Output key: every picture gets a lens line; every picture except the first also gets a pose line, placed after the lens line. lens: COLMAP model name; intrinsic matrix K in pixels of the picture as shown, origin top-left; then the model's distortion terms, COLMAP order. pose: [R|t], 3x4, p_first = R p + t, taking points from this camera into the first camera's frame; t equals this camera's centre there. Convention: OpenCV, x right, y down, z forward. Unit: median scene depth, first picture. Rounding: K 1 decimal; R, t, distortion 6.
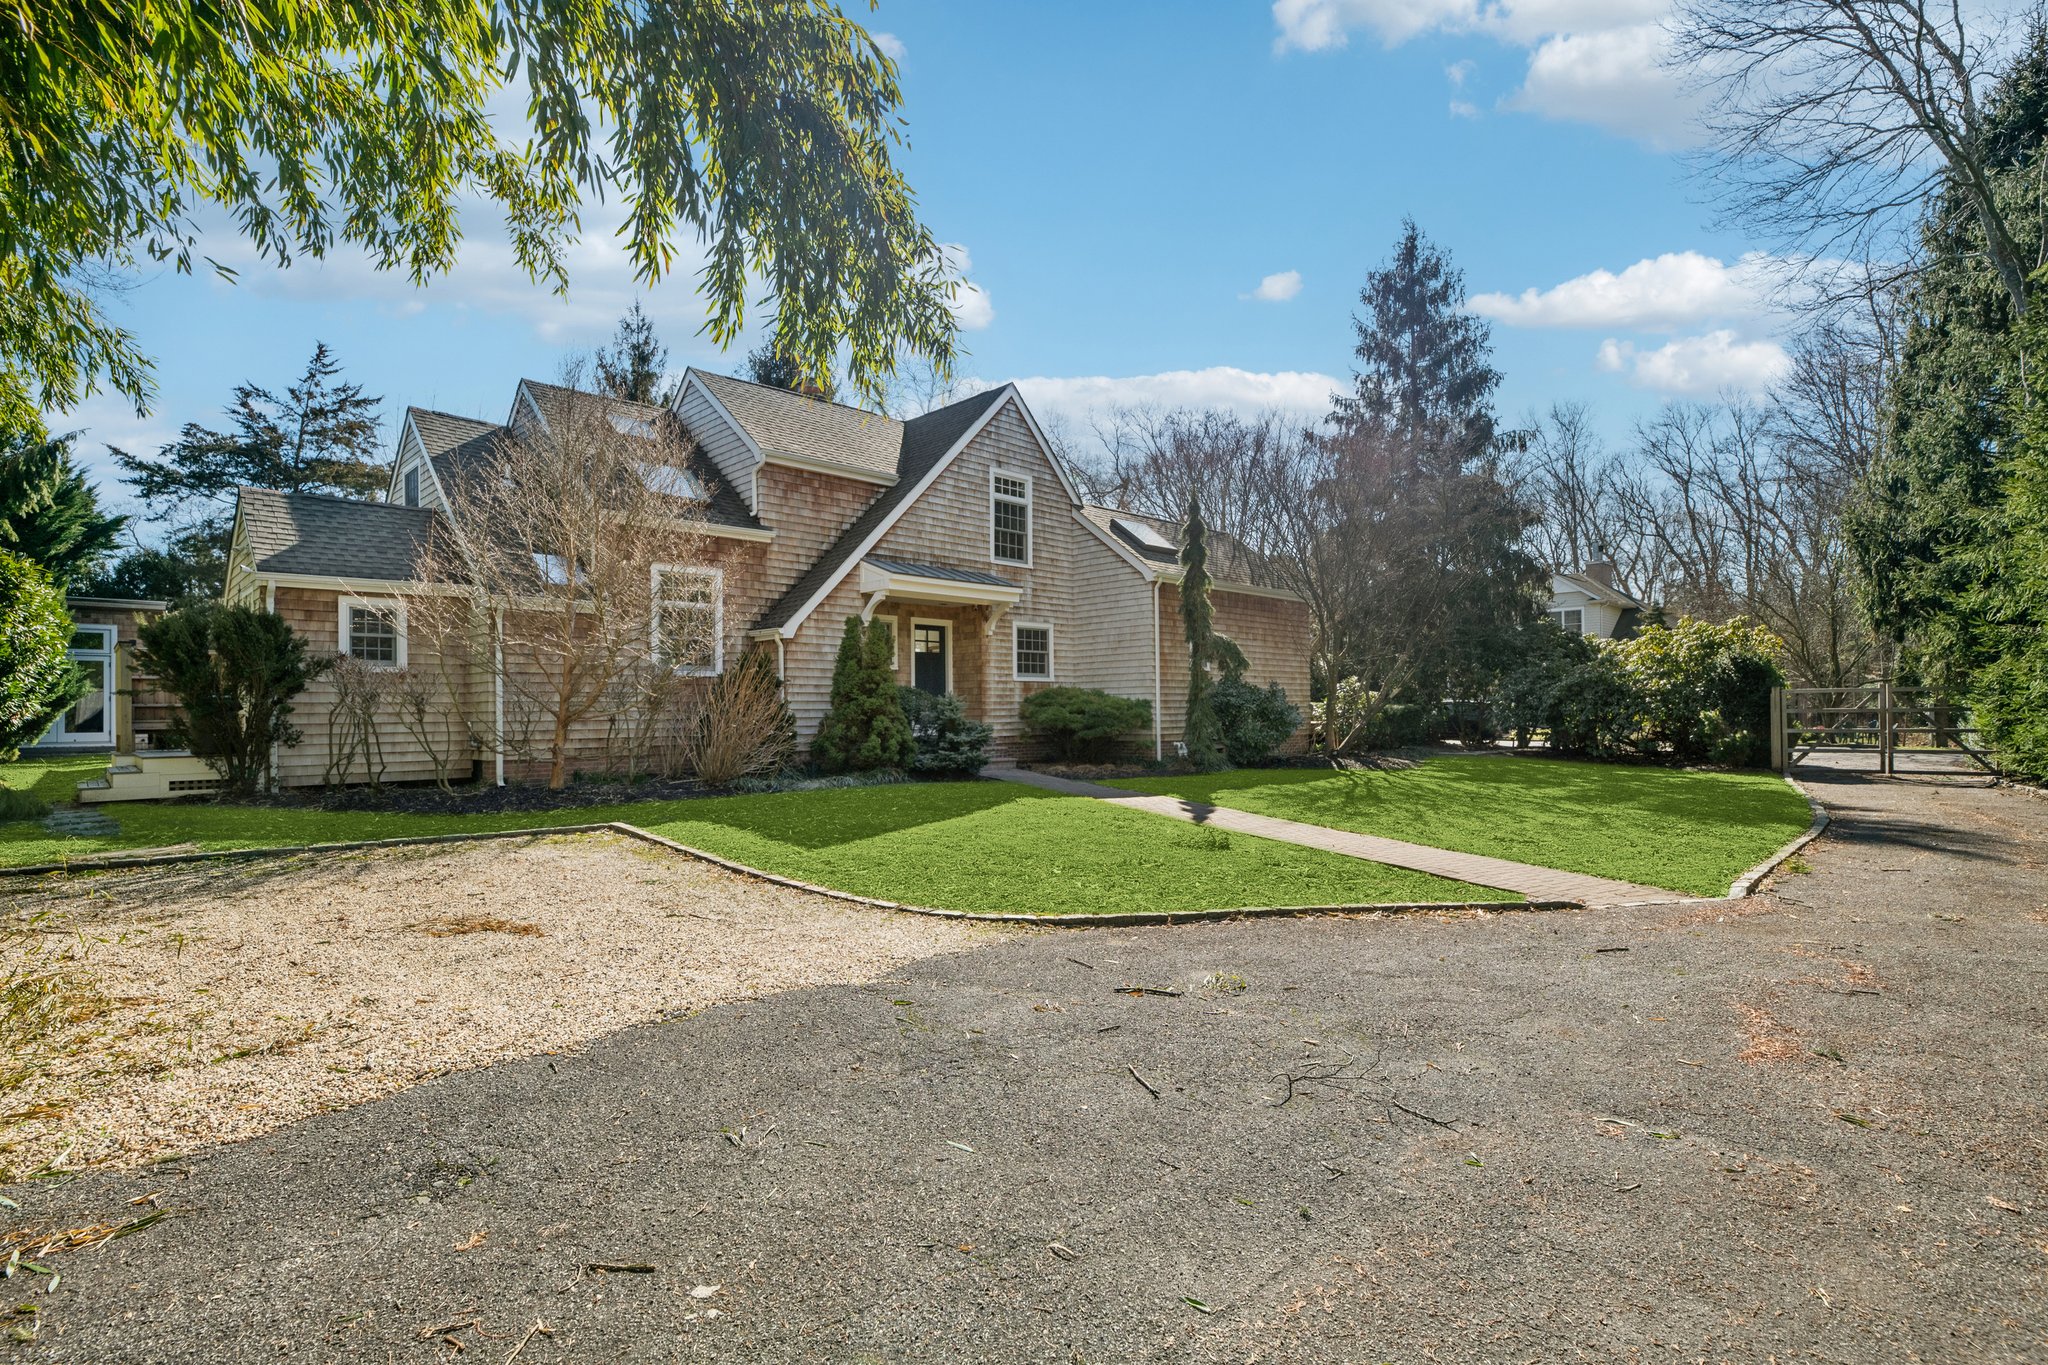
lens RADIAL K [[991.9, 0, 1057.9], [0, 991.9, 724.8], [0, 0, 1]] dist [0.000648, -0.000054]
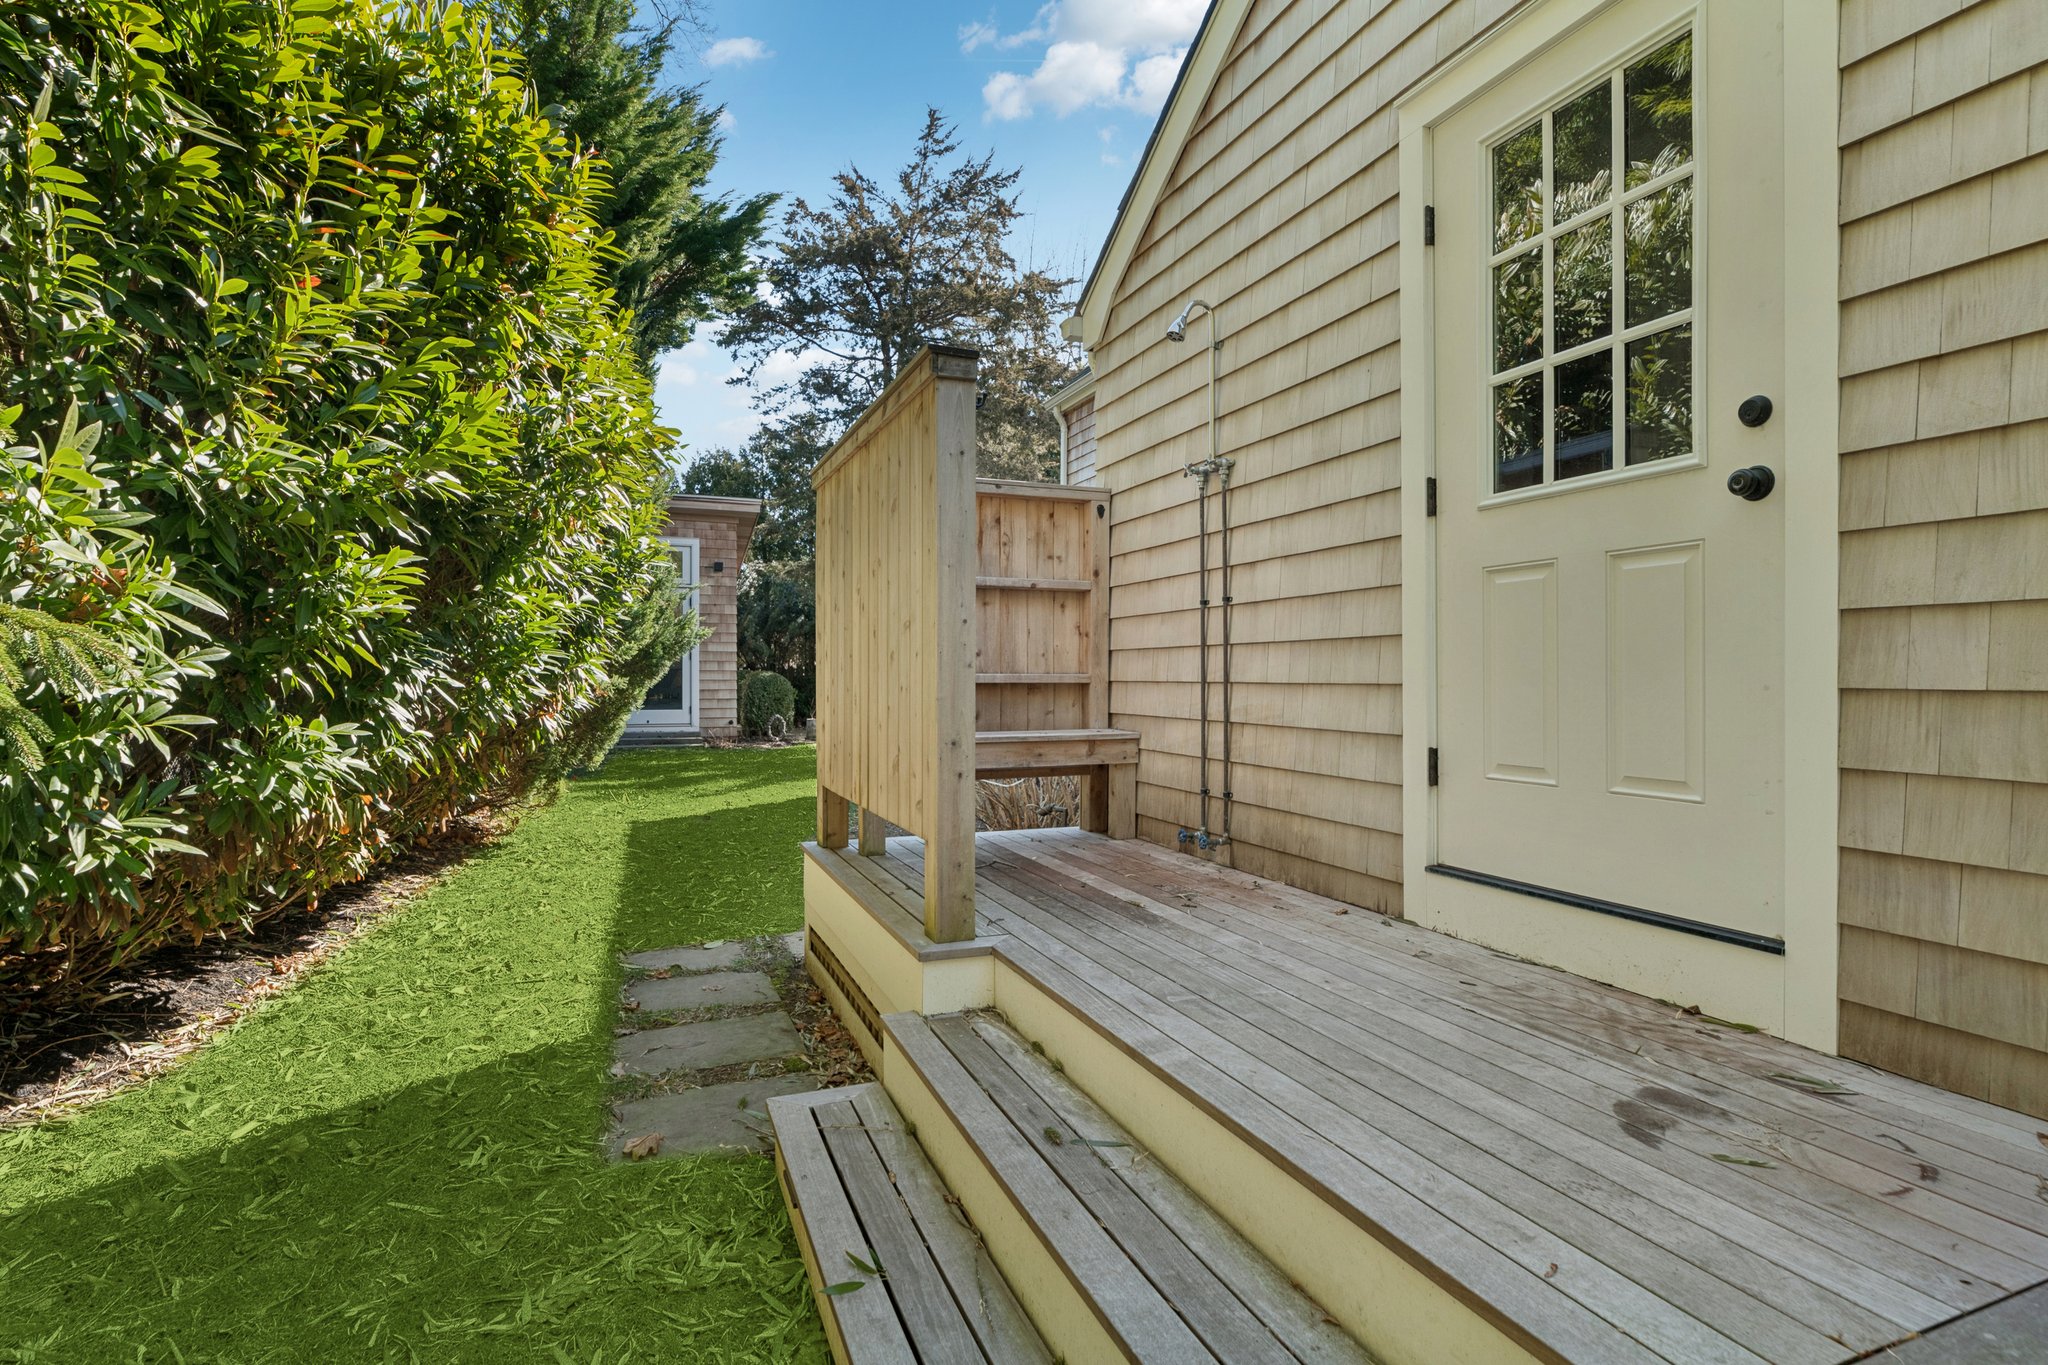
lens RADIAL K [[1033.0, 0, 1025.5], [0, 1033.0, 678.2], [0, 0, 1]] dist [-0.000852, -0.000069]
pose [[0.916253, 0.002678, -0.400592, -0.509364], [-0.003194, 0.999995, -0.000620, -0.012258], [0.400588, 0.001848, 0.916256, 0.496378]]
